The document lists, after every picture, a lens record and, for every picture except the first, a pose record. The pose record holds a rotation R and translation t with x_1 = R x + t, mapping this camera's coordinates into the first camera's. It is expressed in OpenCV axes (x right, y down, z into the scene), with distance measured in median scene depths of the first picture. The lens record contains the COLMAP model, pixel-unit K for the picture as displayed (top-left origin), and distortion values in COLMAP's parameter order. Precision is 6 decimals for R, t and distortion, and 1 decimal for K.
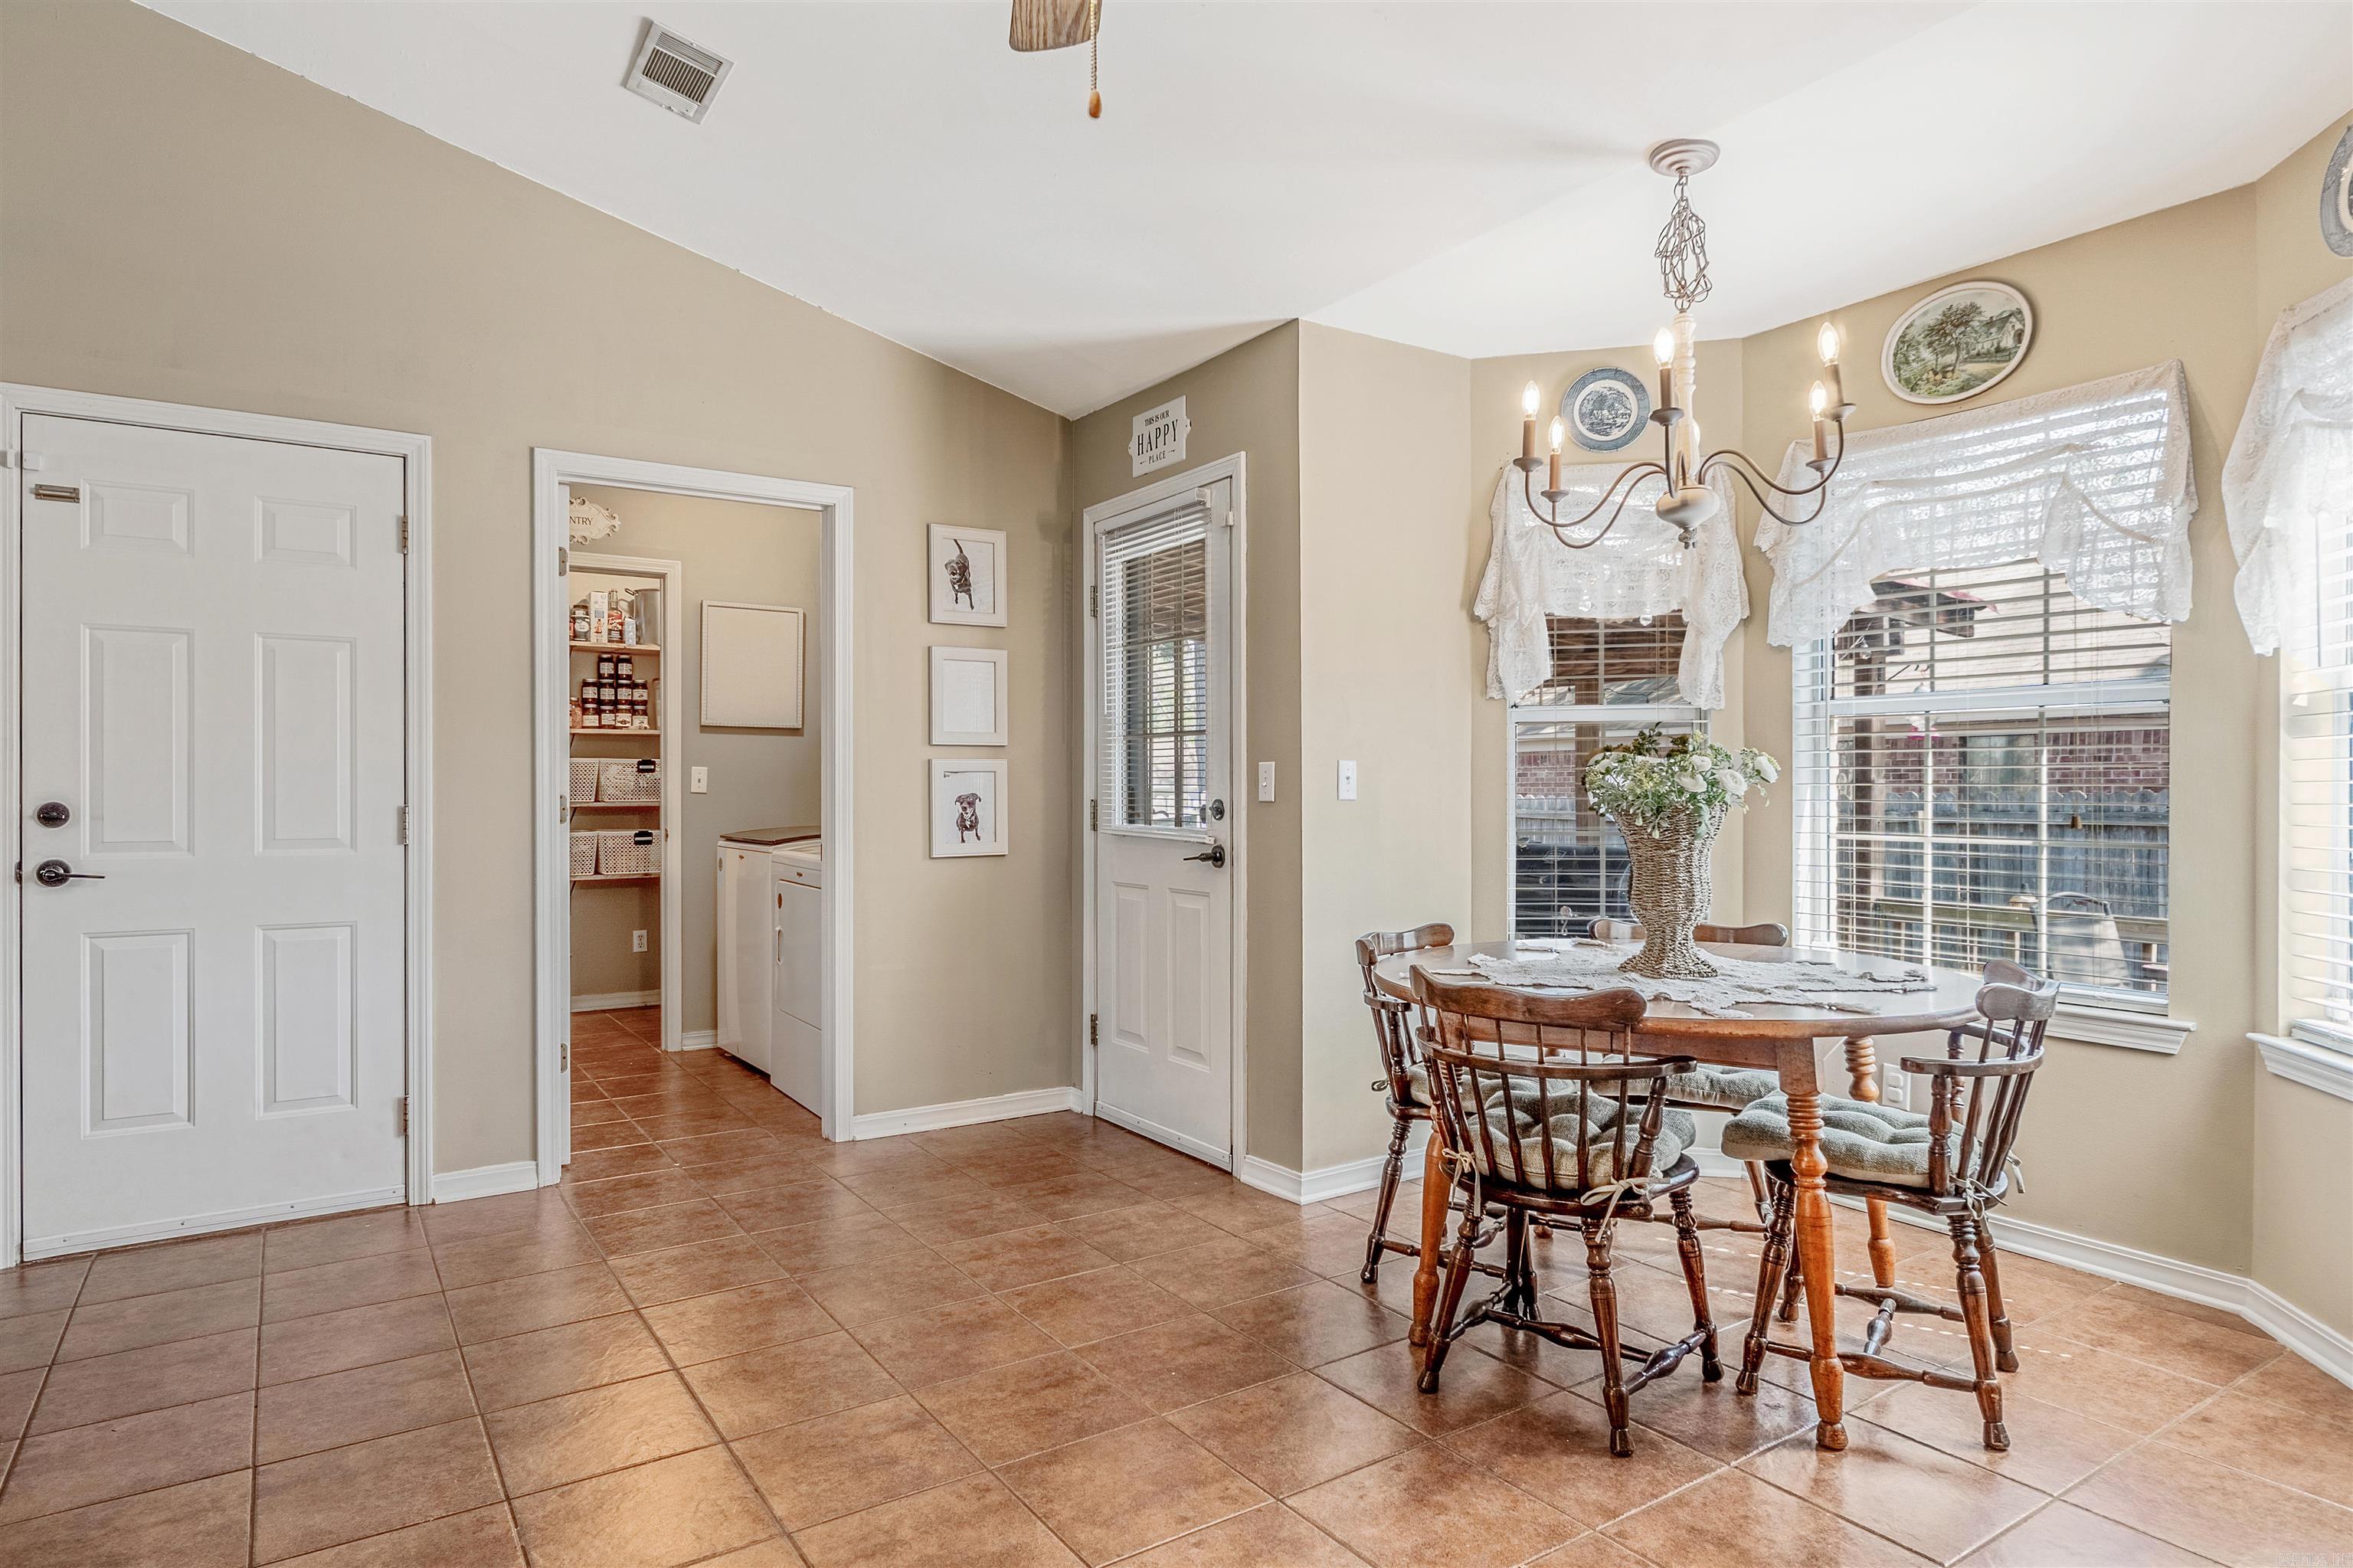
lens RADIAL K [[1301.8, 0, 1174.6], [0, 1301.8, 772.3], [0, 0, 1]] dist [-0.000043, -0.000751]
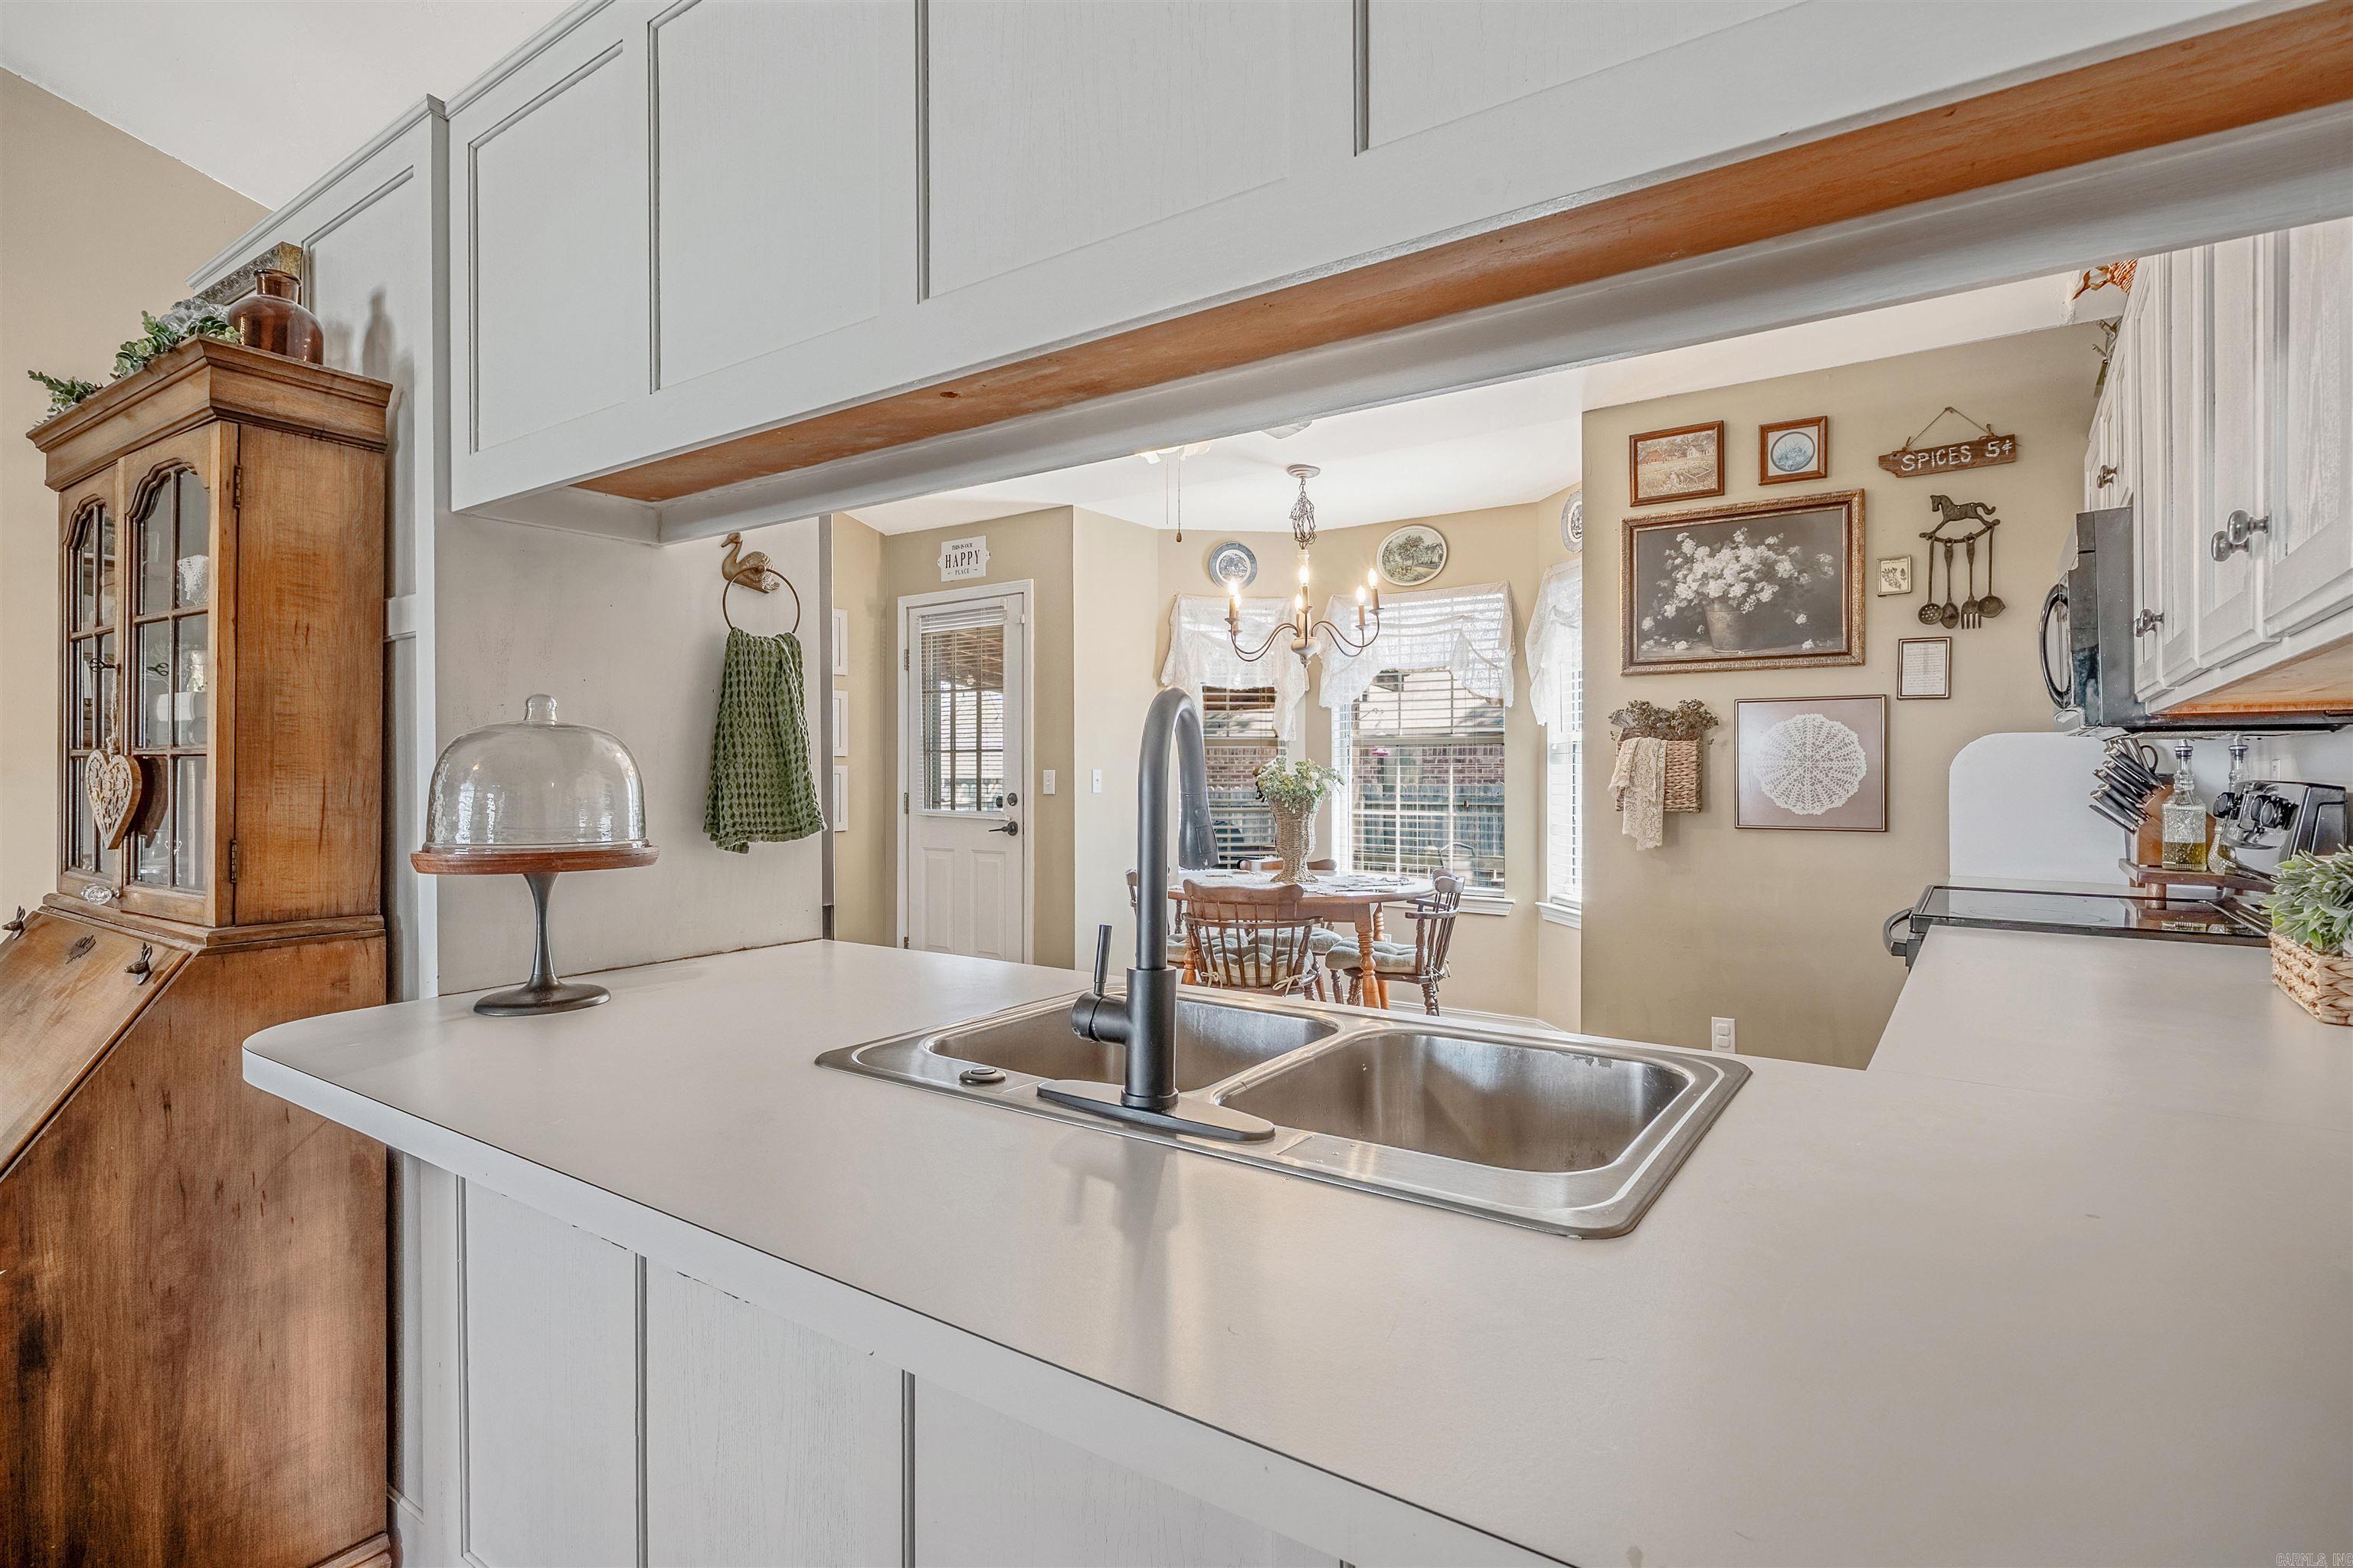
lens RADIAL K [[1146.3, 0, 1171.9], [0, 1146.3, 735.2], [0, 0, 1]] dist [0.006127, 0.000094]
pose [[0.929271, 0.014586, 0.369110, -0.388591], [-0.004857, 0.999616, -0.027273, -0.016584], [-0.369366, 0.023551, 0.928986, -0.484660]]
